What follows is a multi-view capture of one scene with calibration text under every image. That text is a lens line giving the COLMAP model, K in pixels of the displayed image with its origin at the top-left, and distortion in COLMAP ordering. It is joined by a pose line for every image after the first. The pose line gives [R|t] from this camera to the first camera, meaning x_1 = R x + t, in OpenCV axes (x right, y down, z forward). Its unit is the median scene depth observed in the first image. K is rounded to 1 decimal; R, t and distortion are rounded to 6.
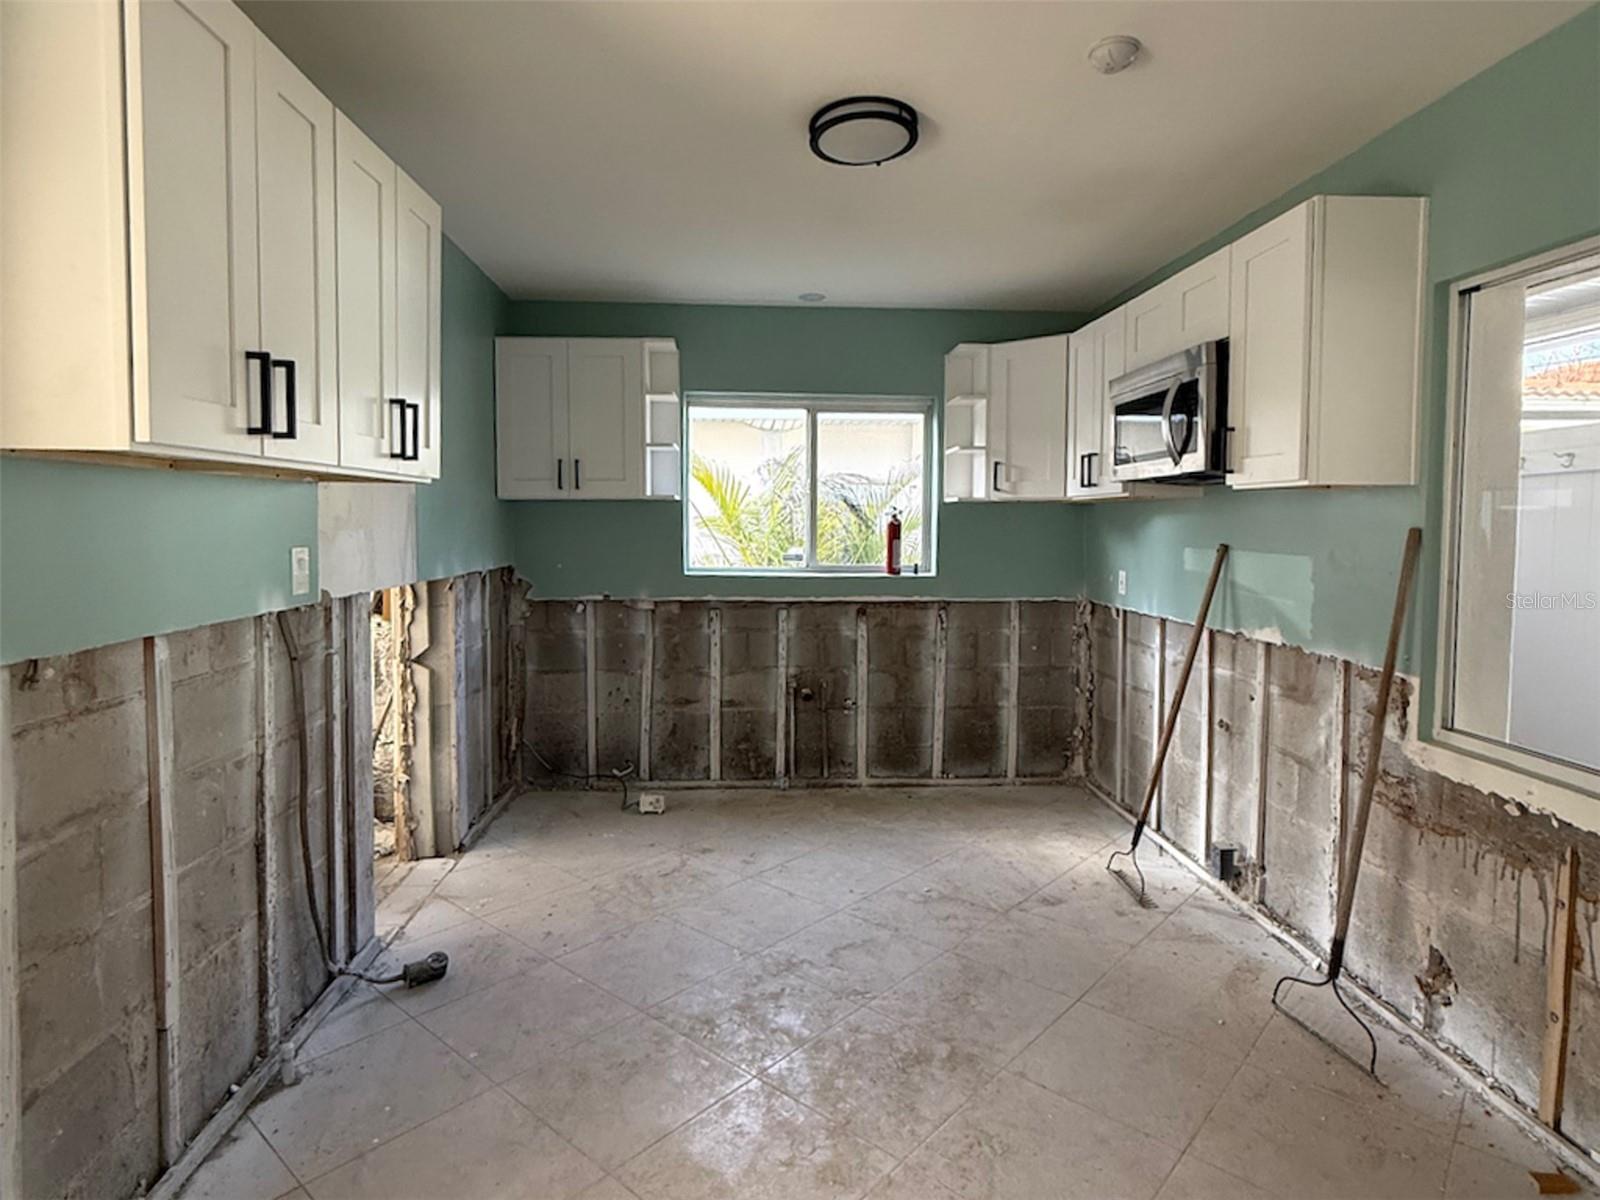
lens RADIAL K [[910.5, 0, 797.6], [0, 910.5, 555.2], [0, 0, 1]] dist [0.002248, 0.001179]
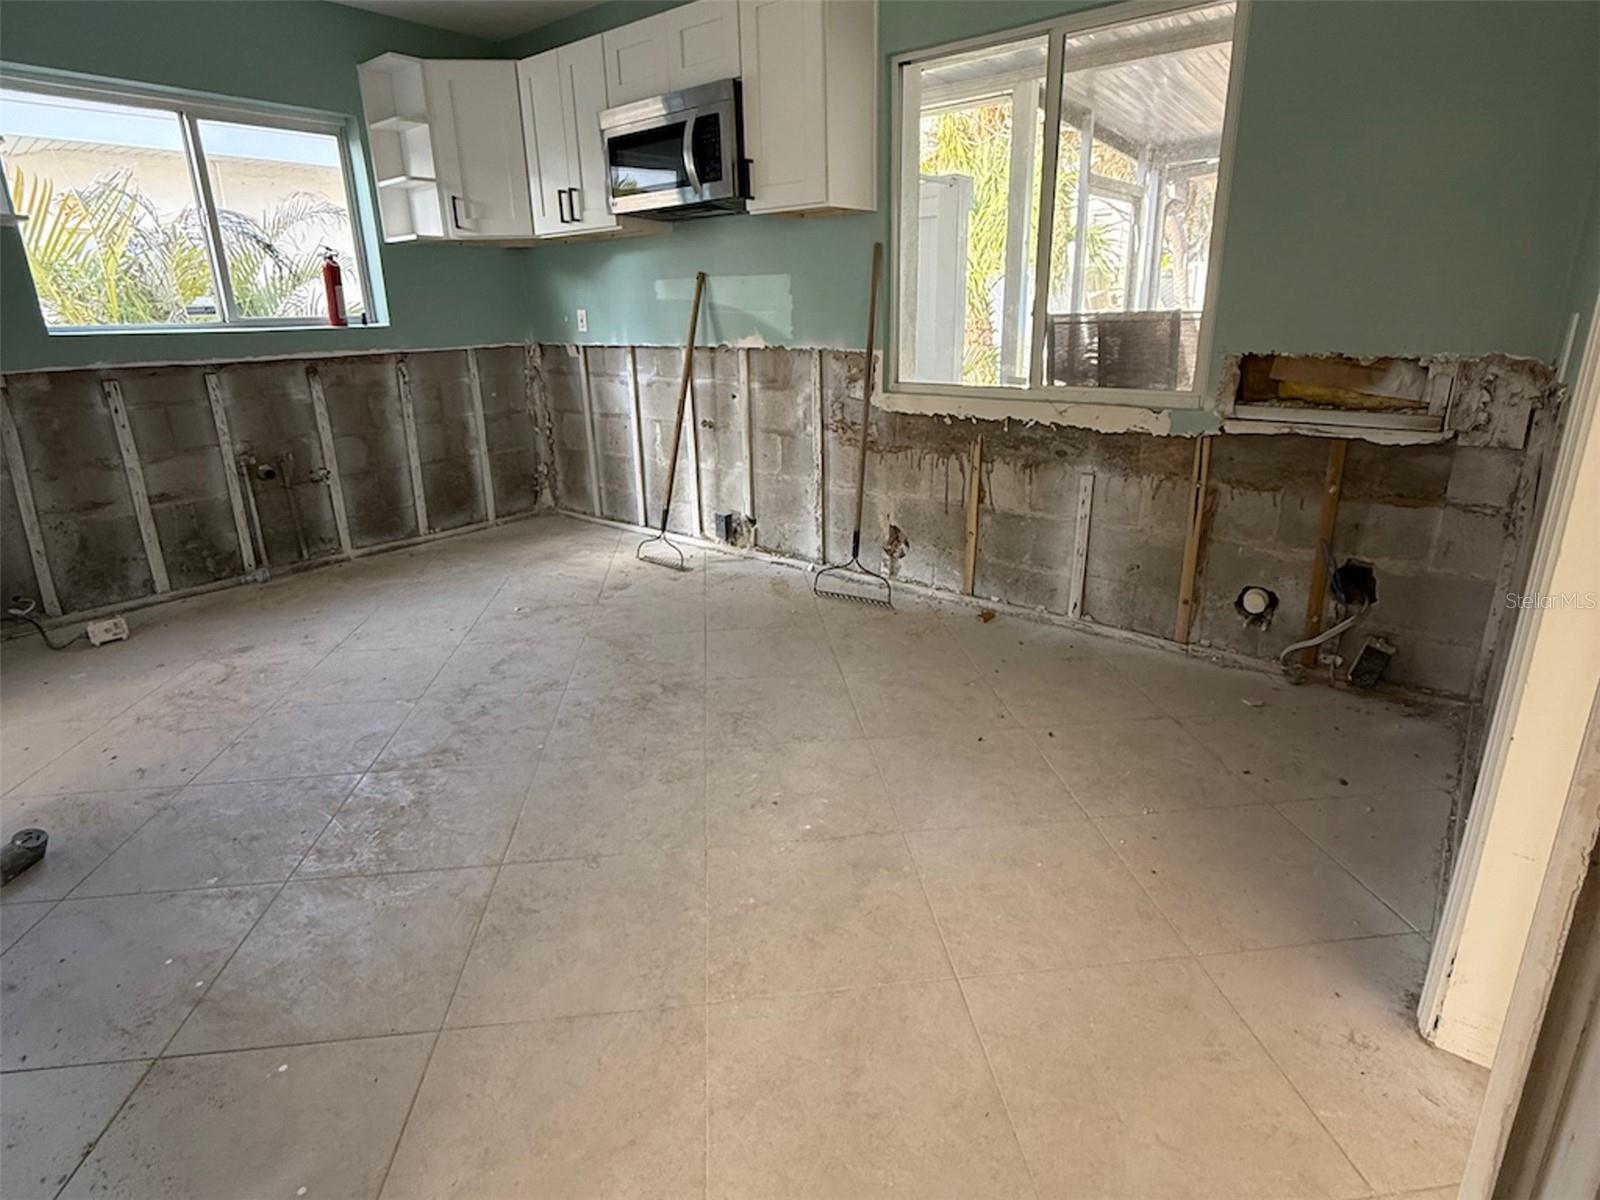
lens RADIAL K [[854.4, 0, 802.8], [0, 854.4, 562.5], [0, 0, 1]] dist [-0.001225, 0.000754]
pose [[0.672840, -0.232336, 0.702358, -0.273091], [0.054124, 0.962319, 0.266481, 0.052943], [-0.737806, -0.141285, 0.660062, 0.076791]]
